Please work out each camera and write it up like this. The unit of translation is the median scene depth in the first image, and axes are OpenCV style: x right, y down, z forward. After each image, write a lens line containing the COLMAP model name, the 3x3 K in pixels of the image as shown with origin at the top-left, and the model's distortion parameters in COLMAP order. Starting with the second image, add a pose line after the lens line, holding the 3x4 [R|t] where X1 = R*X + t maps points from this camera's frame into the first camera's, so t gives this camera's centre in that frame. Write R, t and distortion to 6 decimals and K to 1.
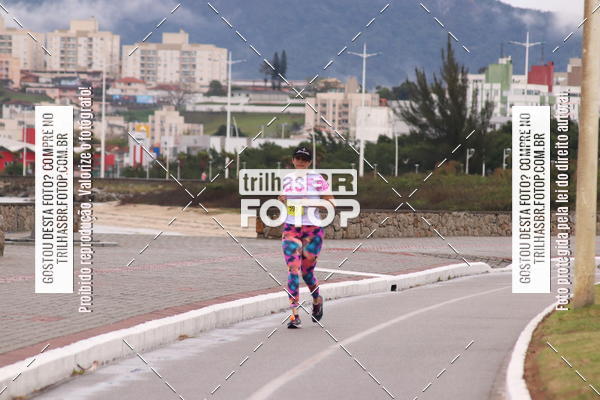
lens RADIAL K [[2581.5, 0, 260.4], [0, 2581.5, 232.6], [0, 0, 1]] dist [0.724210, 0.065764]
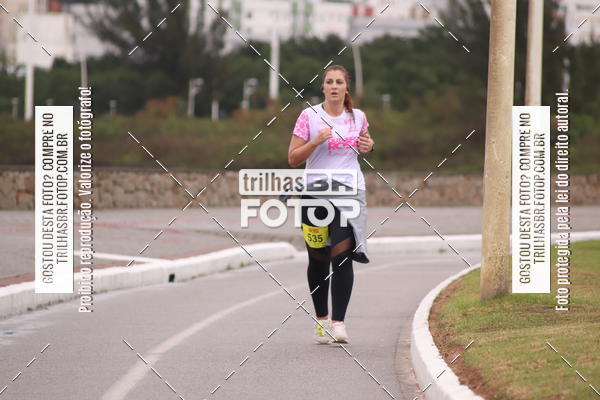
lens RADIAL K [[3487.3, 0, 257.4], [0, 3487.3, 197.9], [0, 0, 1]] dist [1.232958, 10.857997]
pose [[0.998694, 0.005782, 0.050754, 0.053555], [-0.005840, 0.999982, 0.001004, -0.003062], [-0.050747, -0.001299, 0.998711, 0.107735]]
